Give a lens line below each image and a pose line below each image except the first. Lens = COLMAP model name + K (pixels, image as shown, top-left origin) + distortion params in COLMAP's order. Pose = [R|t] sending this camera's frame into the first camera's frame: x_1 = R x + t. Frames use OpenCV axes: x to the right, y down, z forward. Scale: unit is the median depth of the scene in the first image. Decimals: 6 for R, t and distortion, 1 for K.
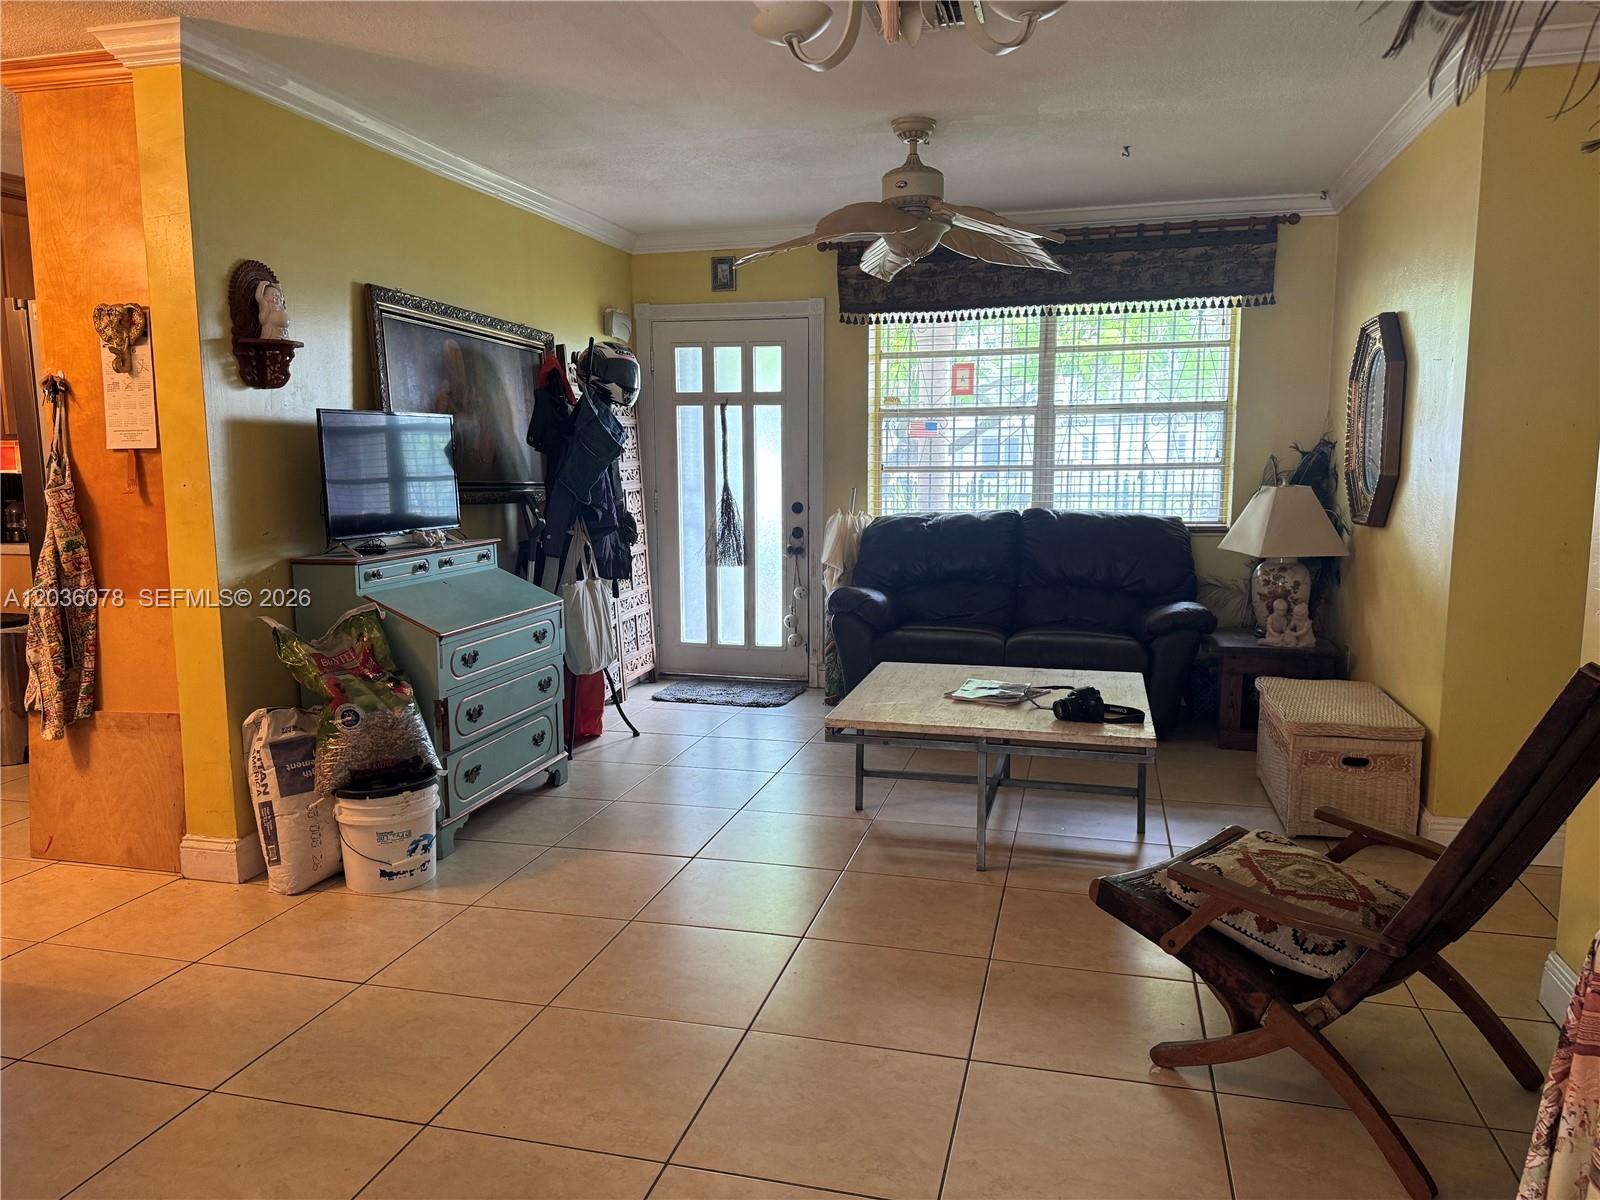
lens RADIAL K [[1128.4, 0, 799.5], [0, 1128.4, 606.5], [0, 0, 1]] dist [0.038959, -0.052840]
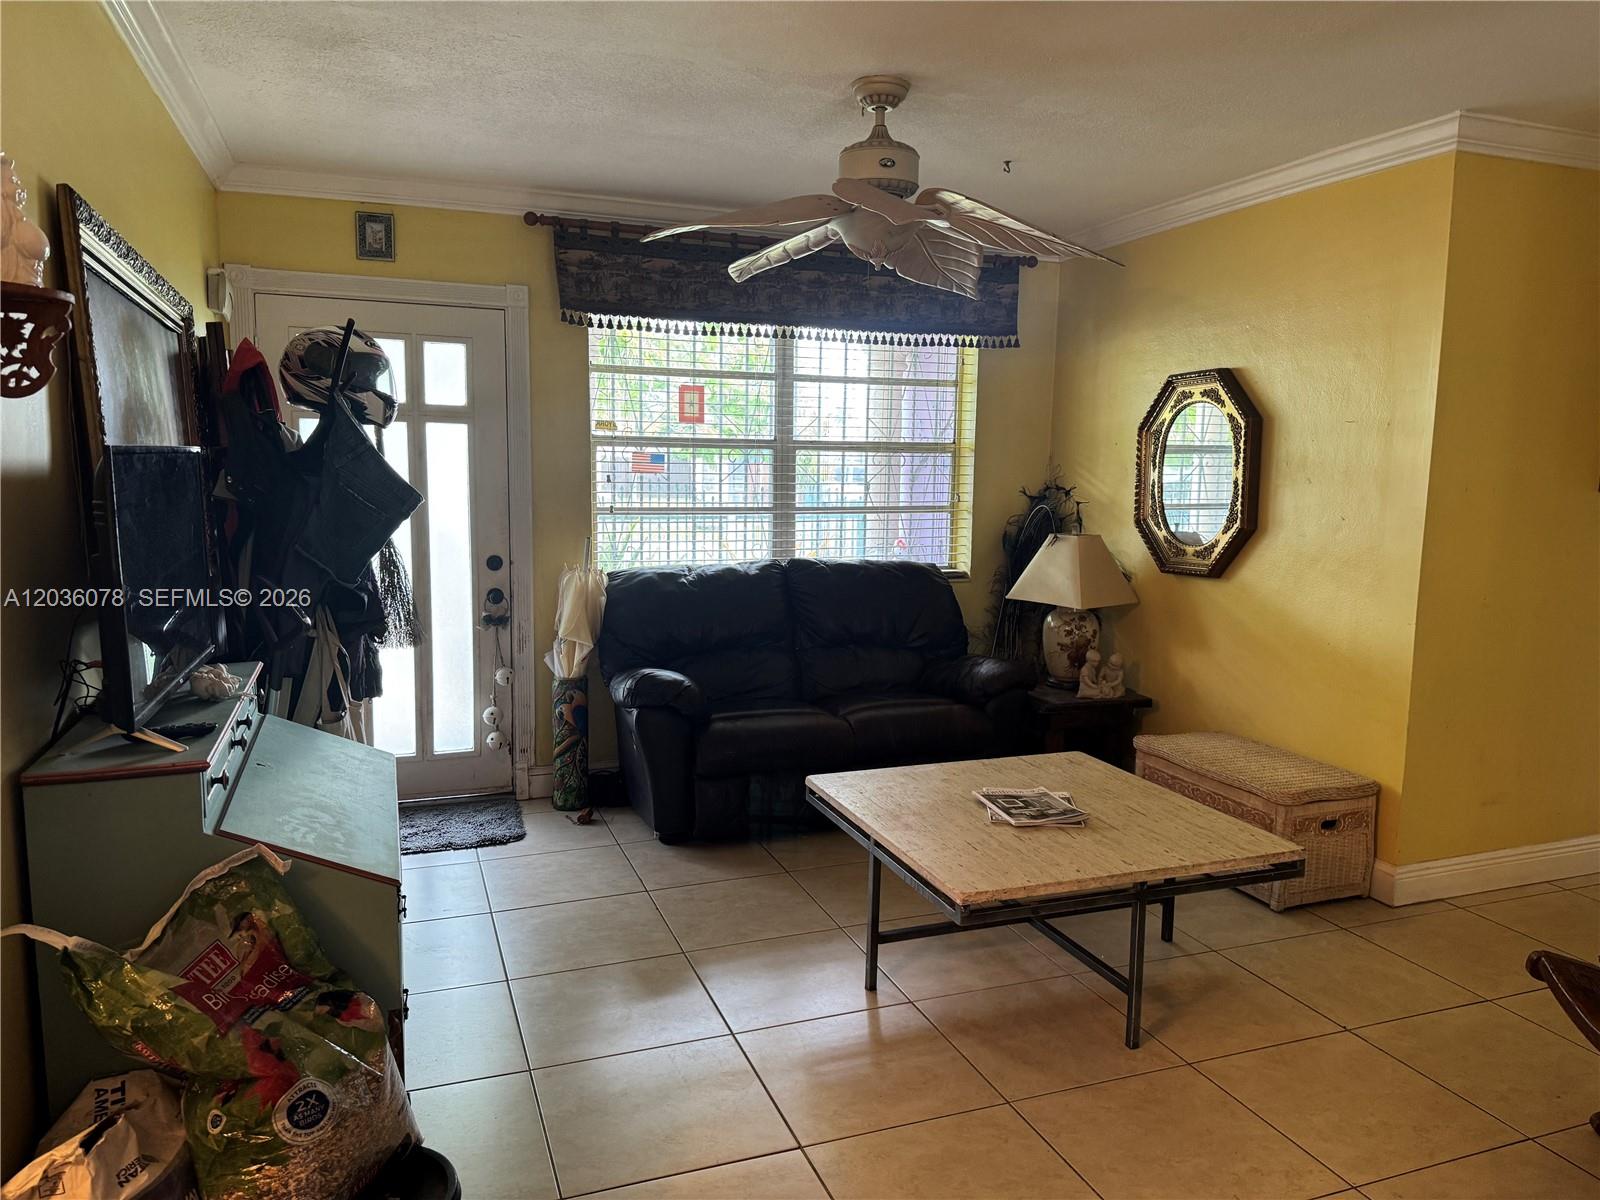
lens RADIAL K [[1128.4, 0, 806.8], [0, 1128.4, 600.9], [0, 0, 1]] dist [0.038959, -0.052840]
pose [[0.808074, -0.053735, 0.586626, -0.291753], [0.059110, 0.998201, 0.010012, -0.061552], [-0.586108, 0.026585, 0.809796, 0.291098]]
